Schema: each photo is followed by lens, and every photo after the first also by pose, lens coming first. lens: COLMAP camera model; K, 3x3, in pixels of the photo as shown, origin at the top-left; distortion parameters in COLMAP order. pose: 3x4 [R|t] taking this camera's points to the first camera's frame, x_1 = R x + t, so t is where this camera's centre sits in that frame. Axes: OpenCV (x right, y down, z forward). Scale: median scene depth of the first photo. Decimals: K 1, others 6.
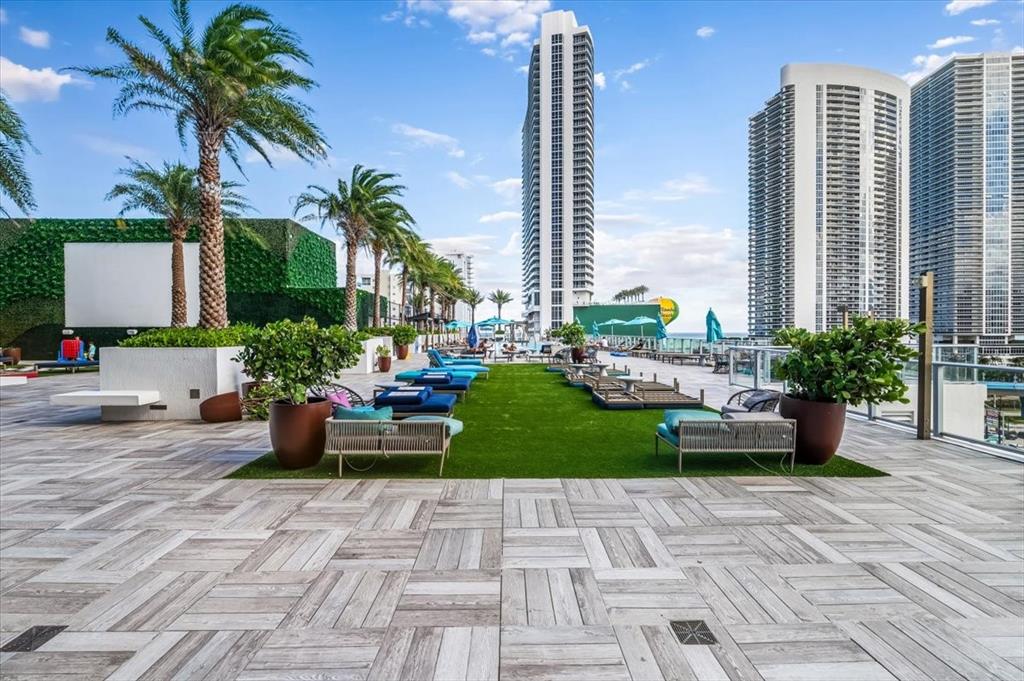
lens RADIAL K [[449.3, 0, 512.5], [0, 449.3, 338.6], [0, 0, 1]] dist [-0.005387, 0.000582]
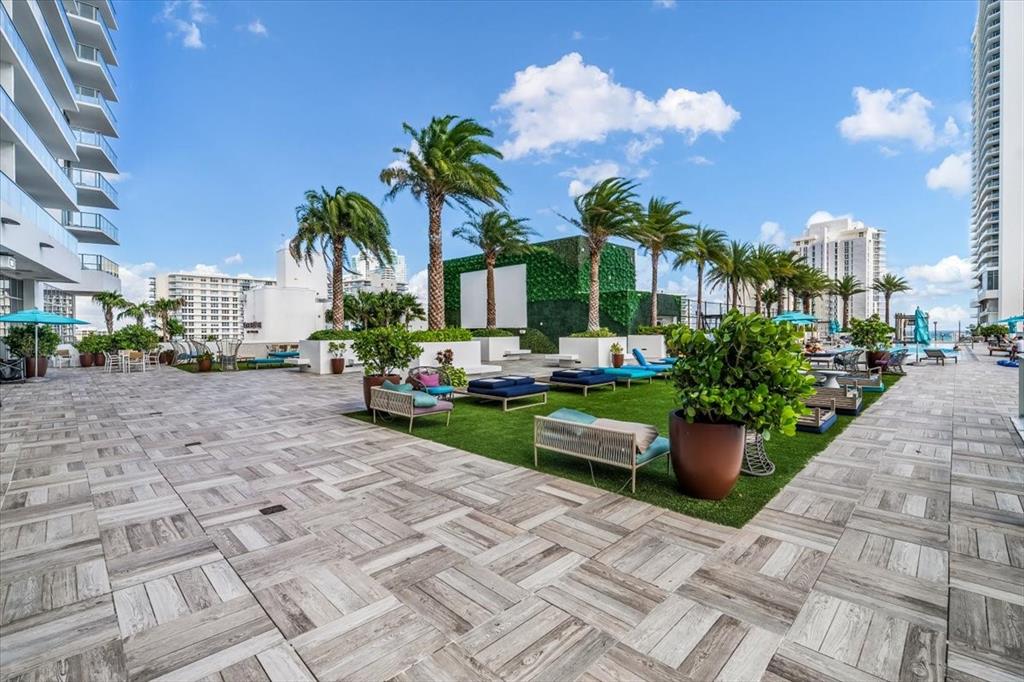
lens RADIAL K [[449.3, 0, 512.2], [0, 449.3, 337.4], [0, 0, 1]] dist [-0.005387, 0.000582]
pose [[0.700652, 0.006070, -0.713477, 1.253529], [-0.005234, 0.999981, 0.003368, -0.008040], [0.713484, 0.001374, 0.700670, 0.249616]]
